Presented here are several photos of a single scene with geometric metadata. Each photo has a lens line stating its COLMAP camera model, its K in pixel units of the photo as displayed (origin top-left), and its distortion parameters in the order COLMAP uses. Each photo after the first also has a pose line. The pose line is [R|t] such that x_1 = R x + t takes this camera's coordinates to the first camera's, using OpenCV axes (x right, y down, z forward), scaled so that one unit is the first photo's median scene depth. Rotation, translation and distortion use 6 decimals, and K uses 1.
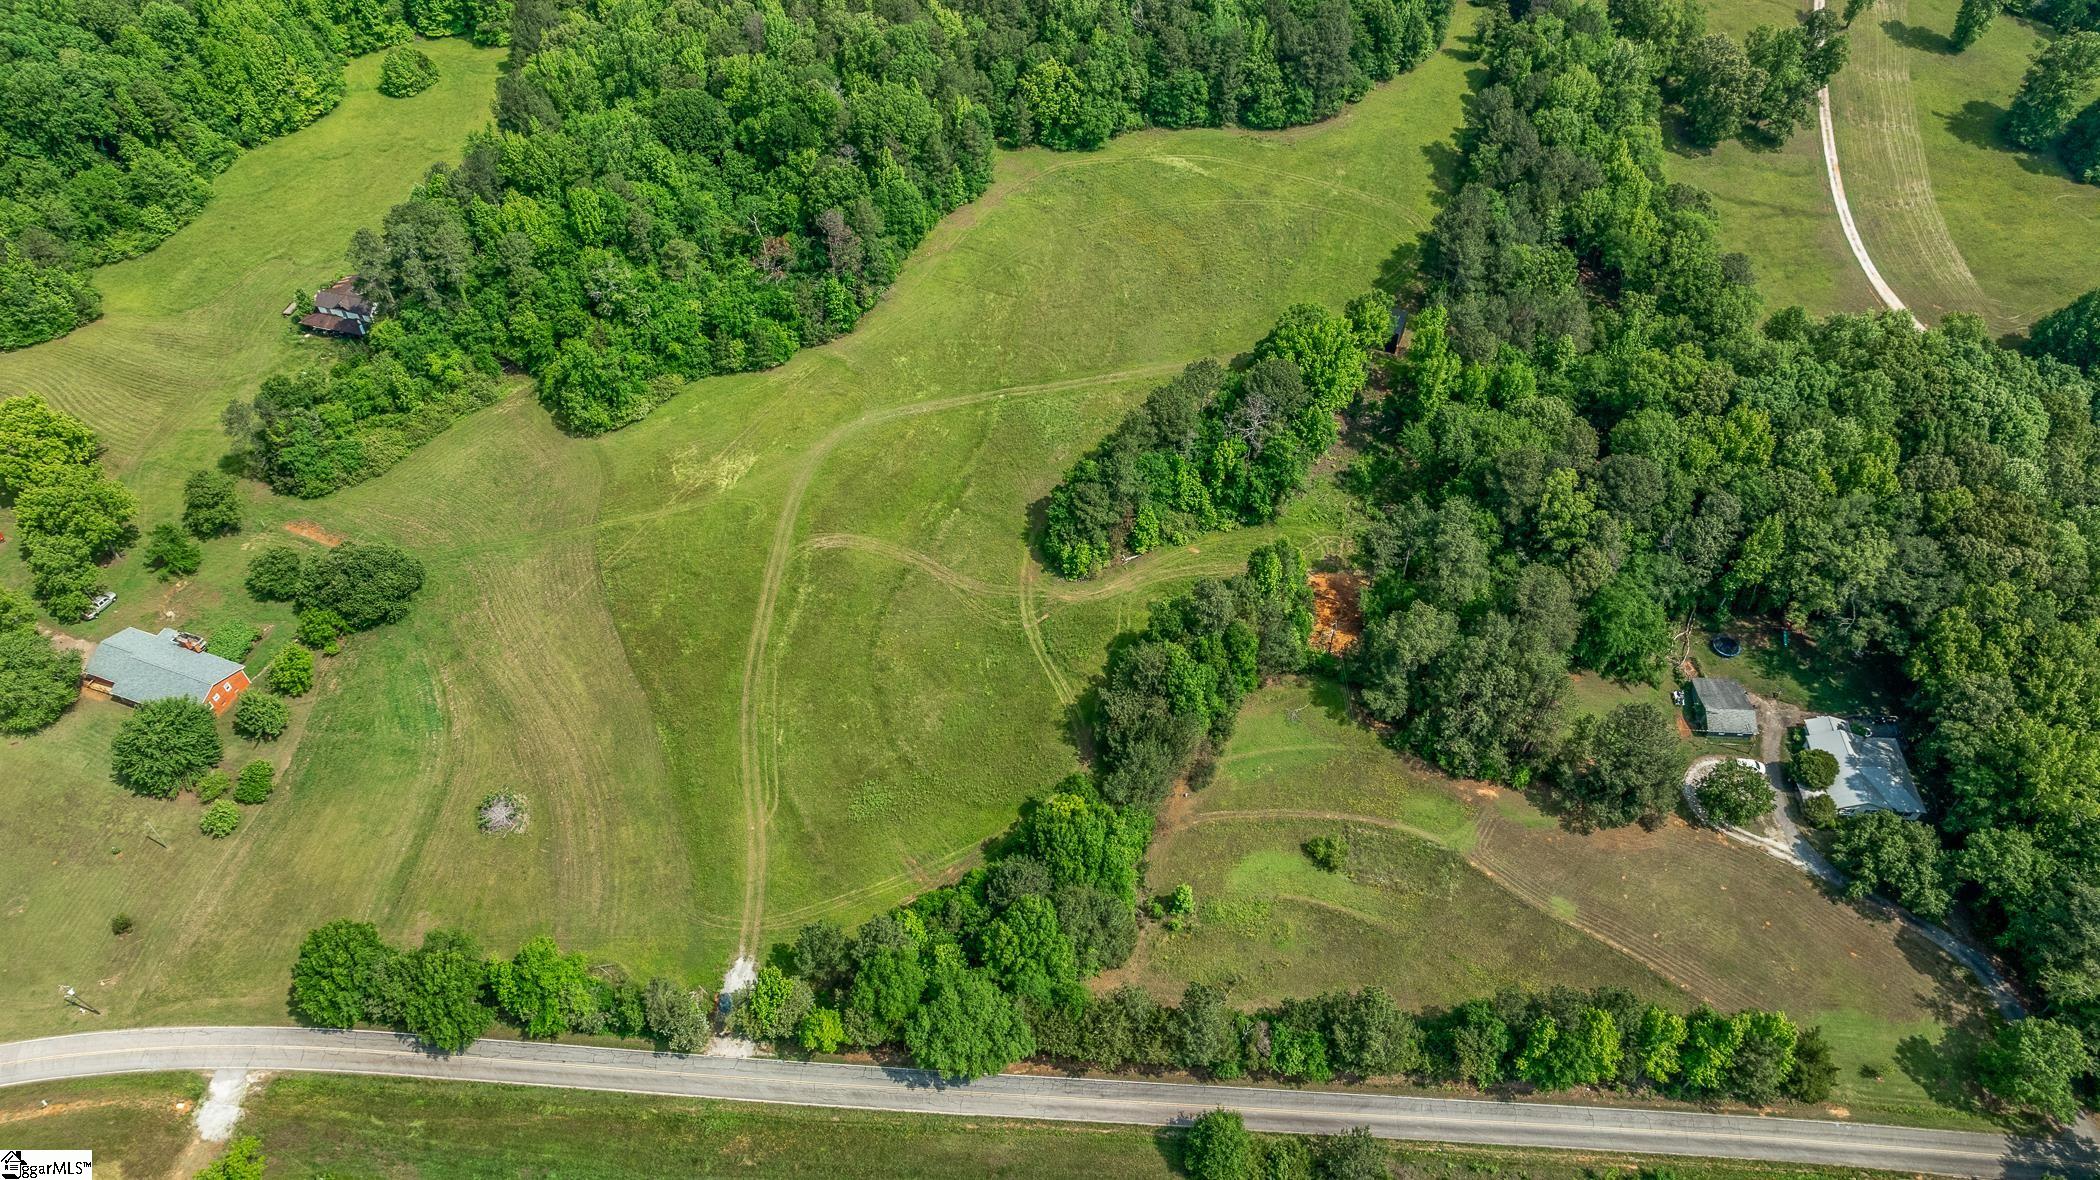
lens RADIAL K [[1476.4, 0, 1050.0], [0, 1476.4, 590.0], [0, 0, 1]] dist [-0.032107, 0.076627]
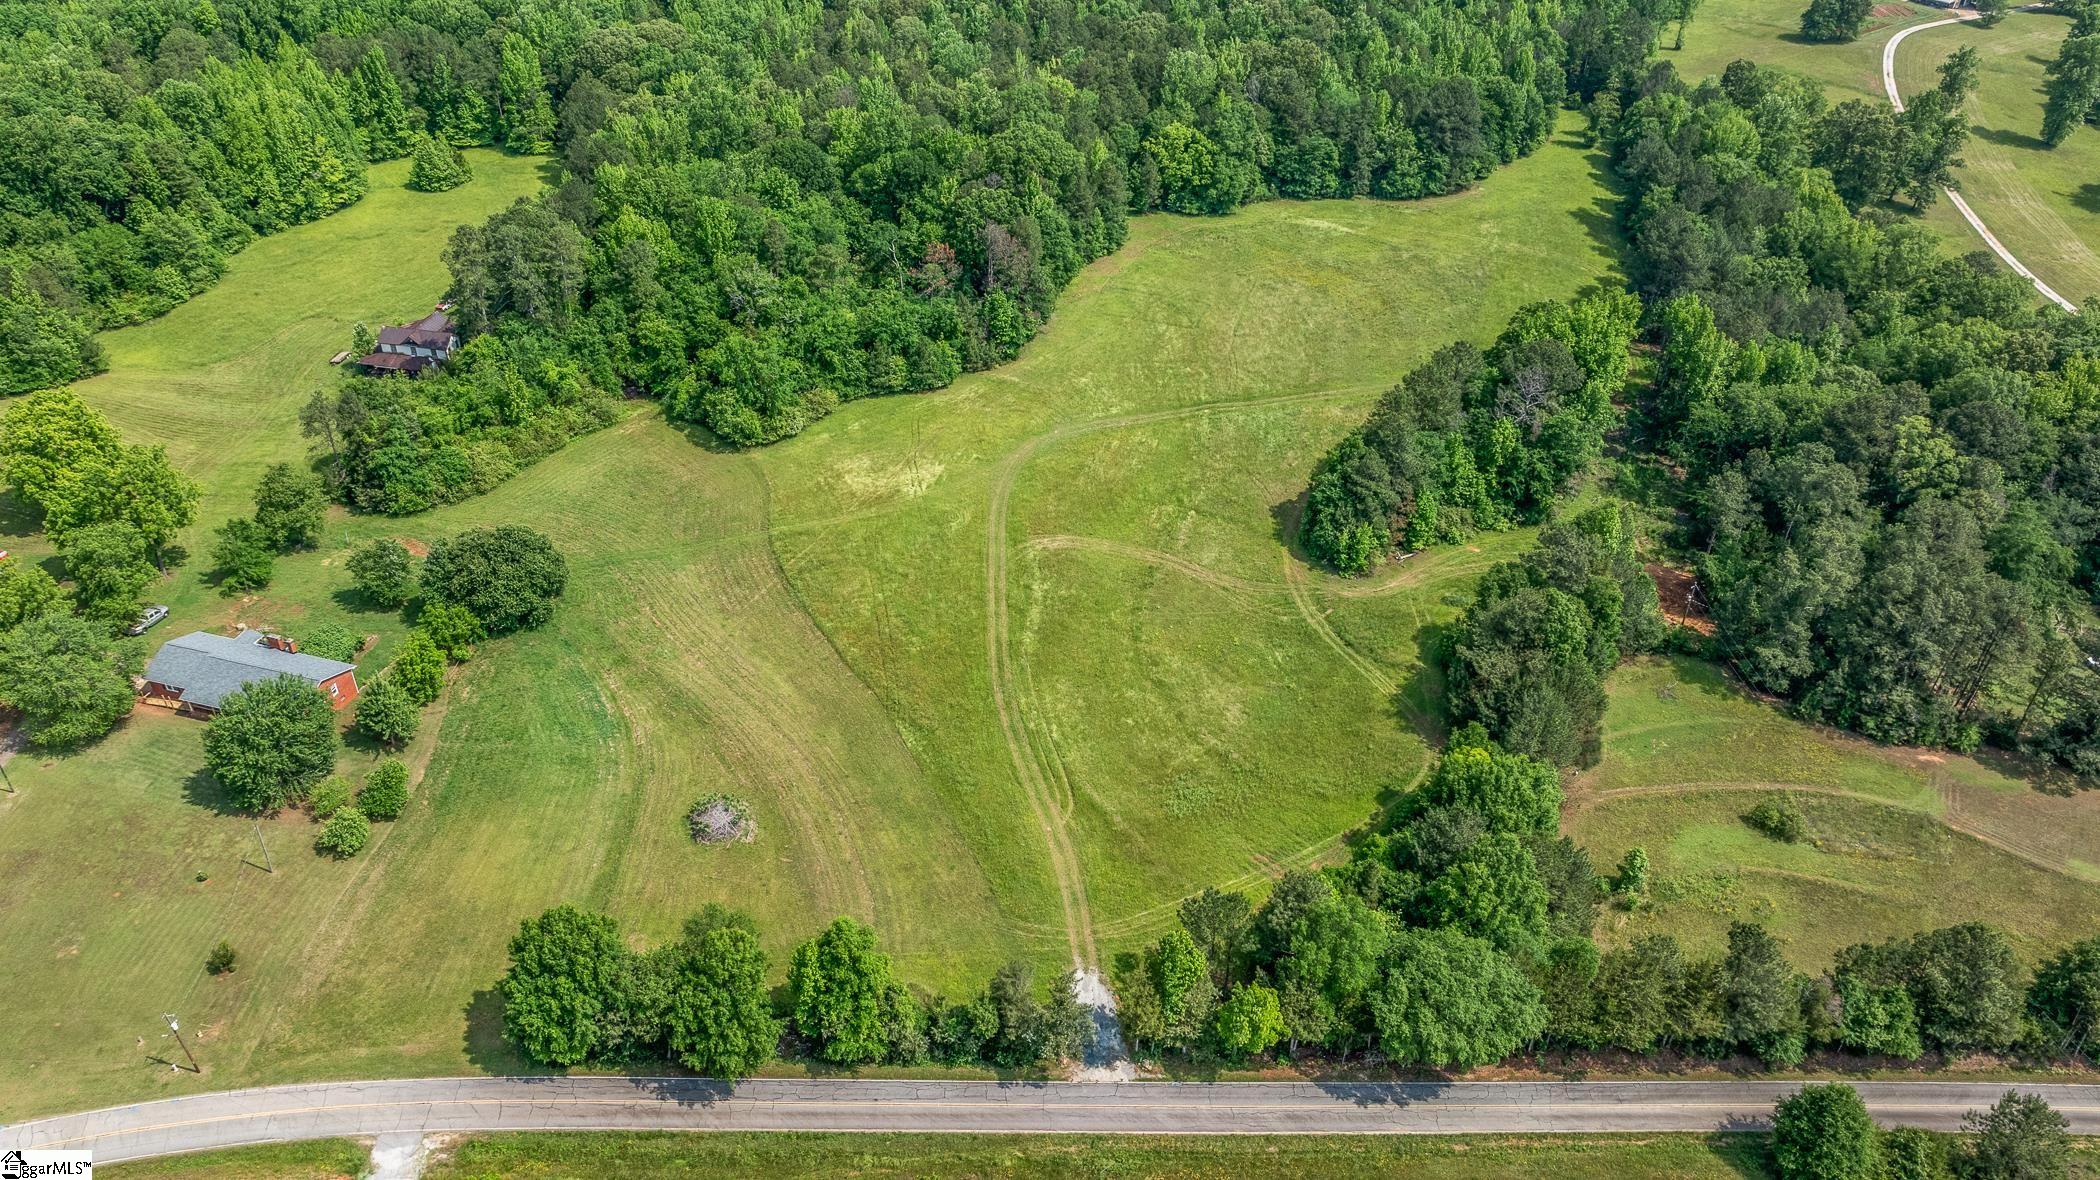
lens RADIAL K [[1569.4, 0, 1050.0], [0, 1569.4, 590.0], [0, 0, 1]] dist [-0.029856, 0.068290]
pose [[0.995872, -0.029174, 0.085956, -0.225648], [0.047778, 0.973625, -0.223094, 0.187700], [-0.077180, 0.226280, 0.971000, 0.150317]]
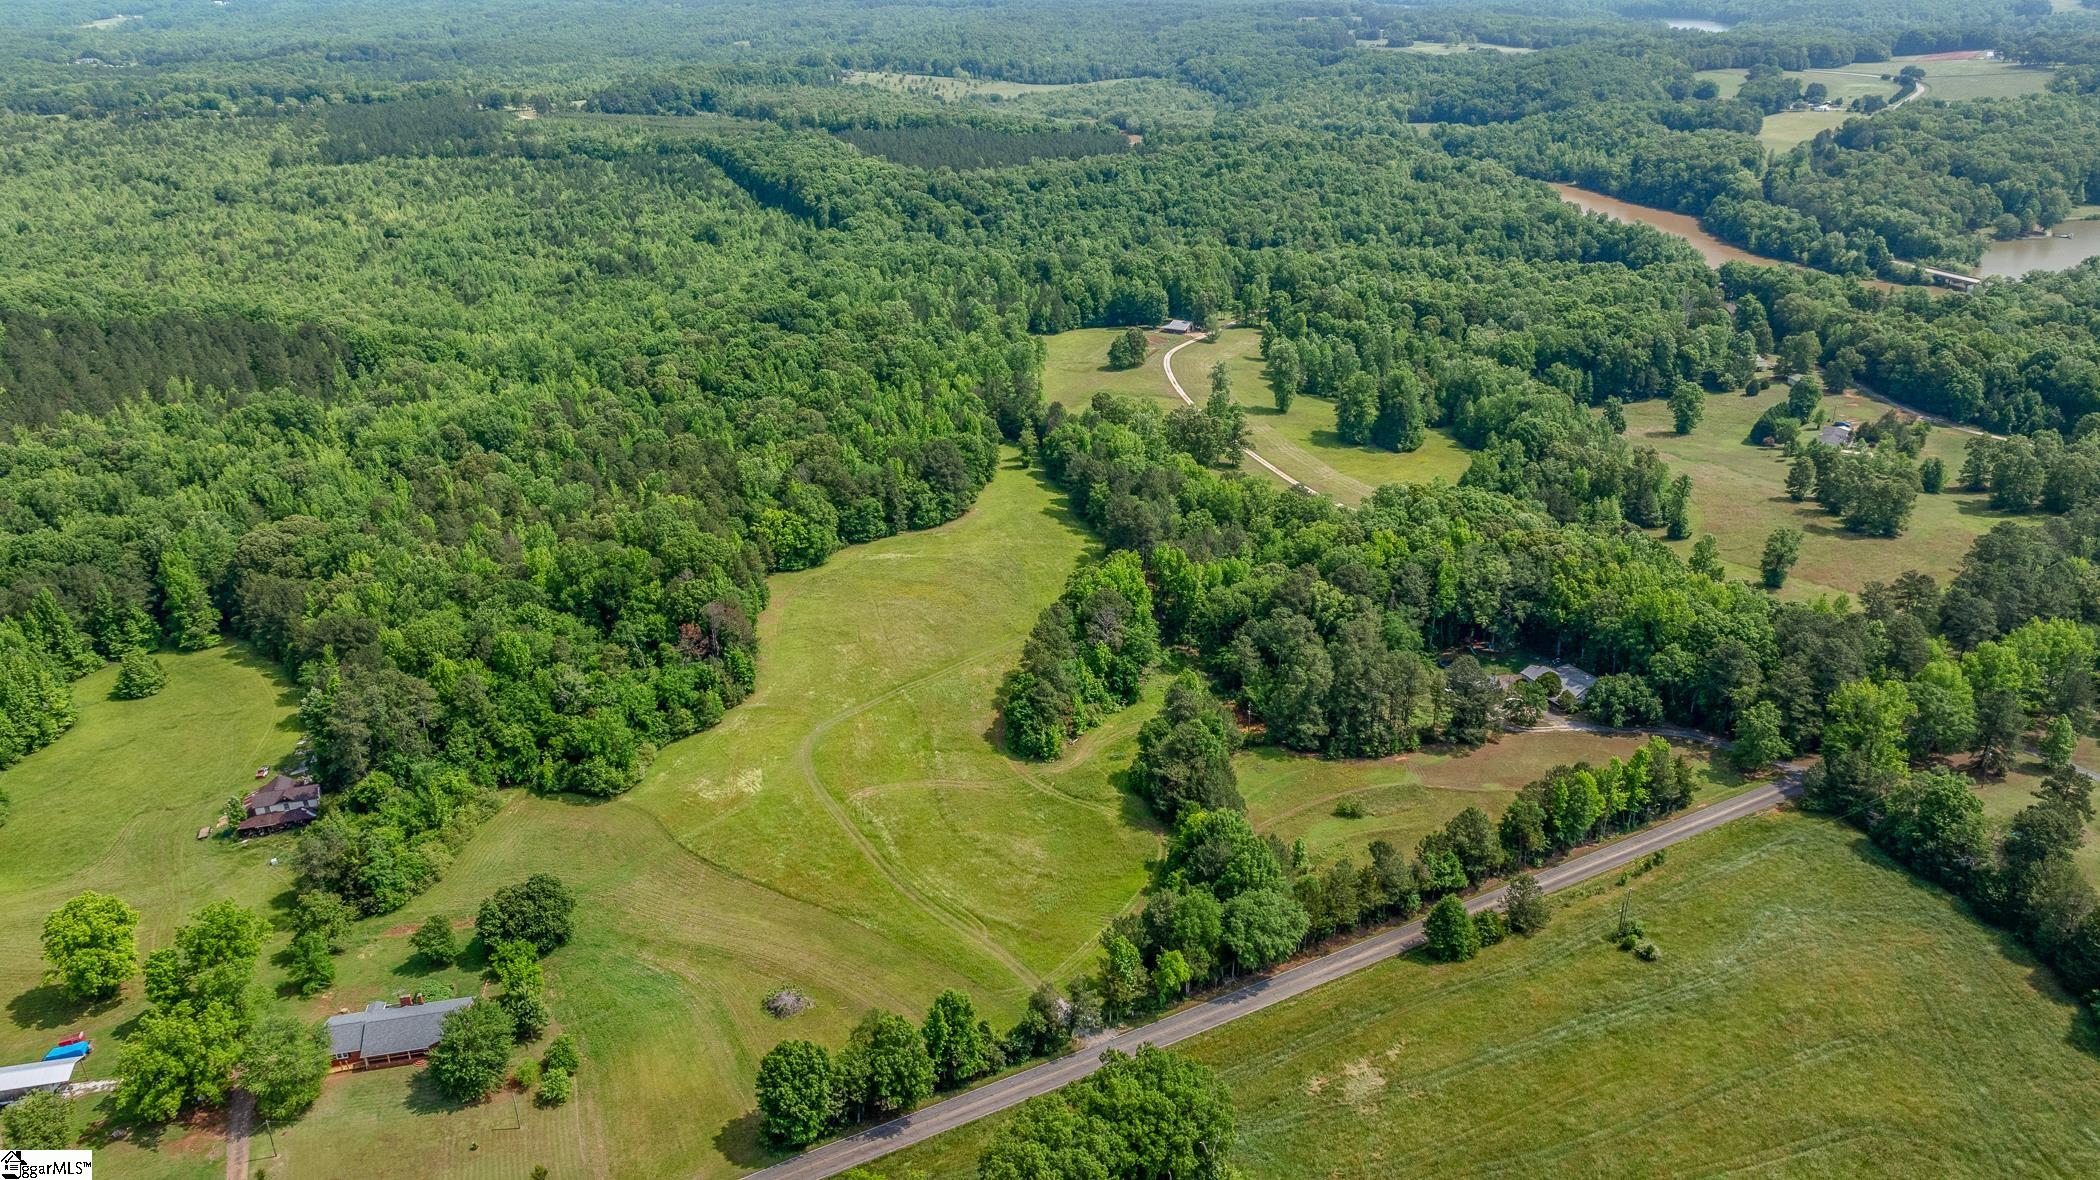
lens RADIAL K [[1516.4, 0, 1050.0], [0, 1516.4, 590.0], [0, 0, 1]] dist [-0.030063, 0.075523]
pose [[0.843053, -0.228006, 0.487108, -0.584756], [0.415478, 0.851214, -0.320645, 0.284674], [-0.341524, 0.472703, 0.812350, -0.141024]]
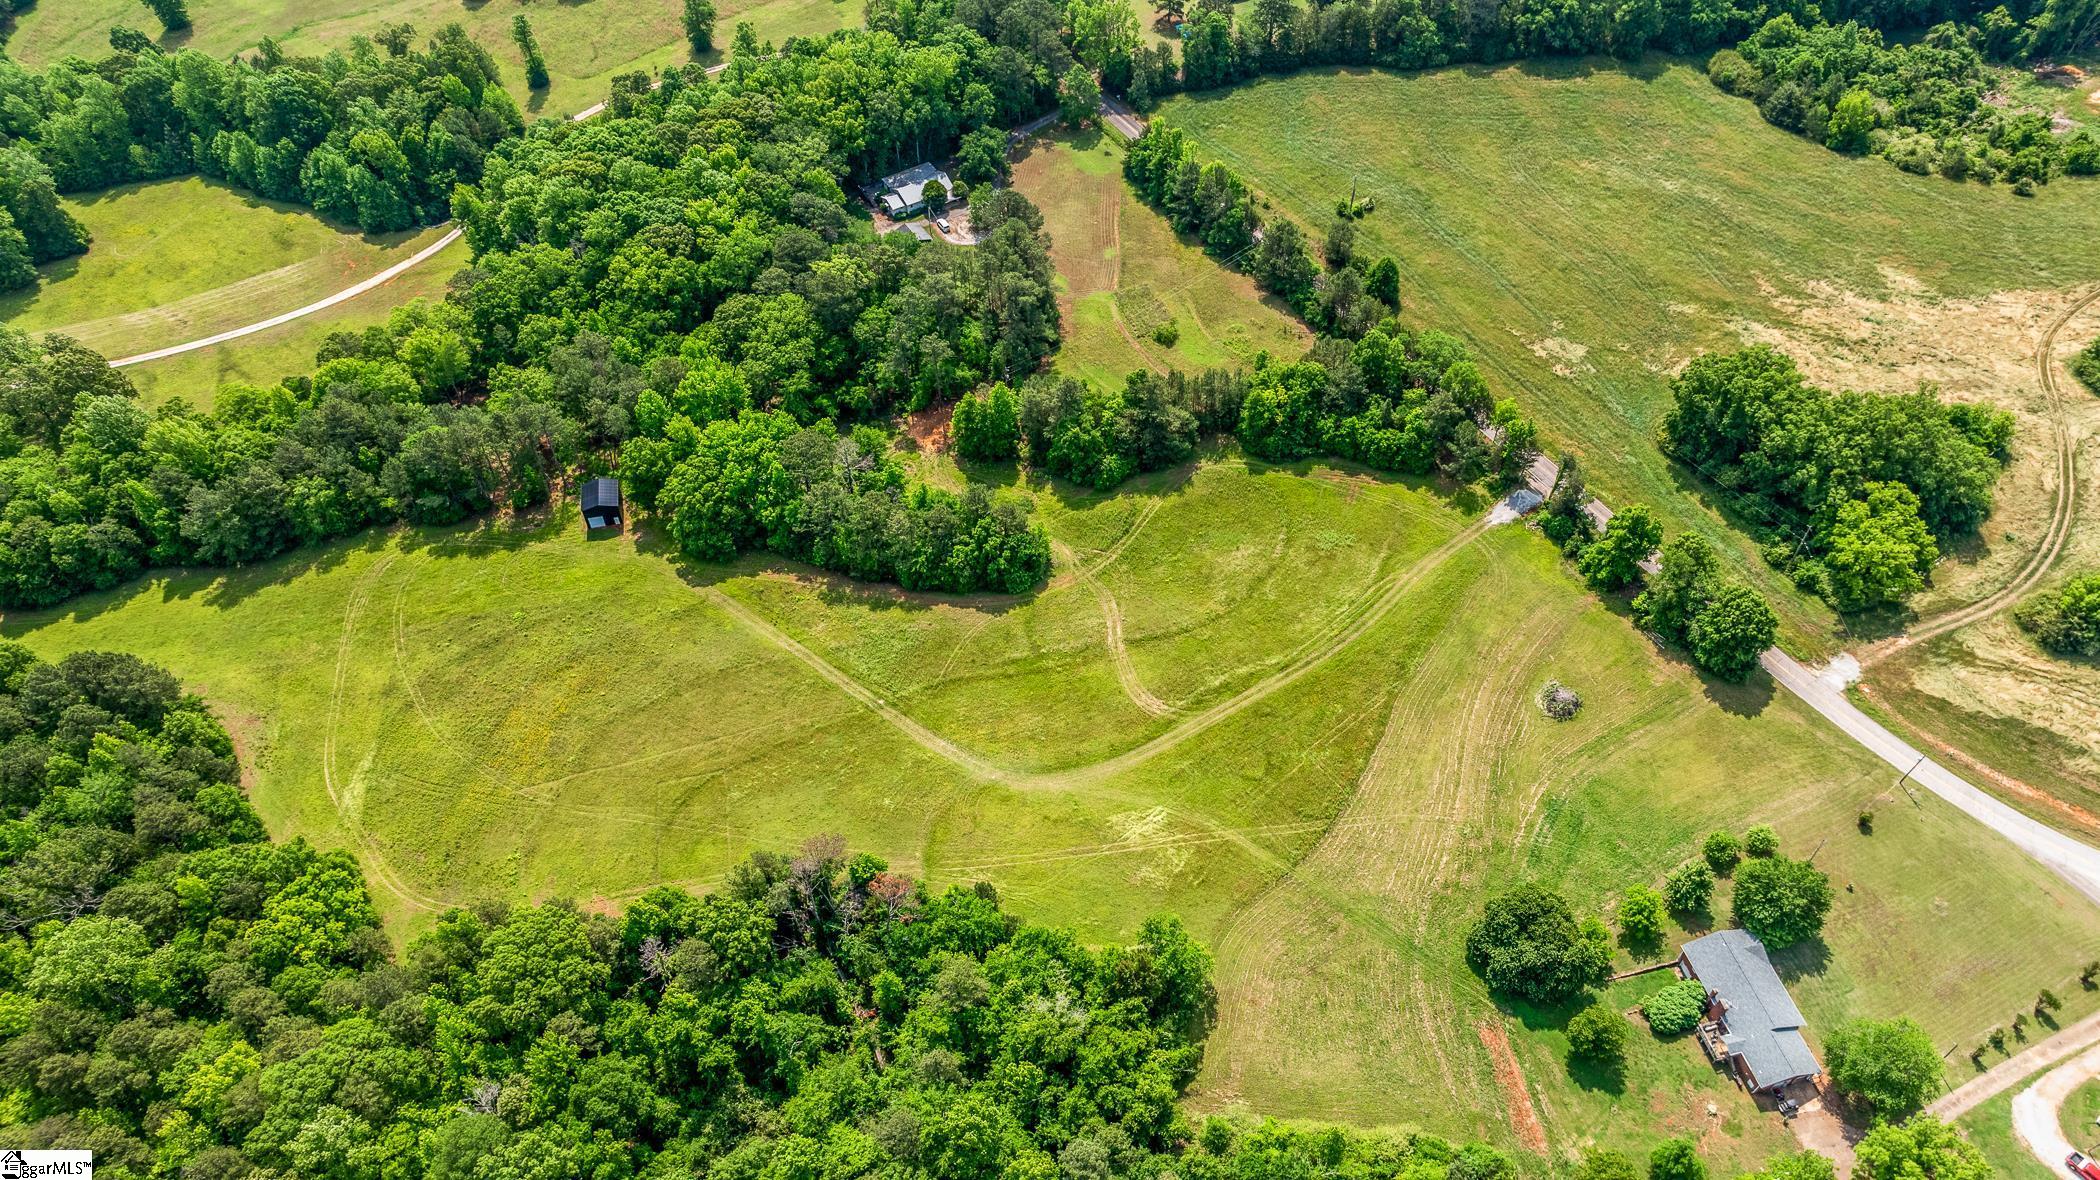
lens RADIAL K [[1476.4, 0, 1050.0], [0, 1476.4, 590.0], [0, 0, 1]] dist [-0.032107, 0.076627]
pose [[-0.566534, -0.612641, 0.551099, -0.619788], [0.634909, 0.101793, 0.765852, -0.861613], [-0.525290, 0.783779, 0.331302, 0.632404]]
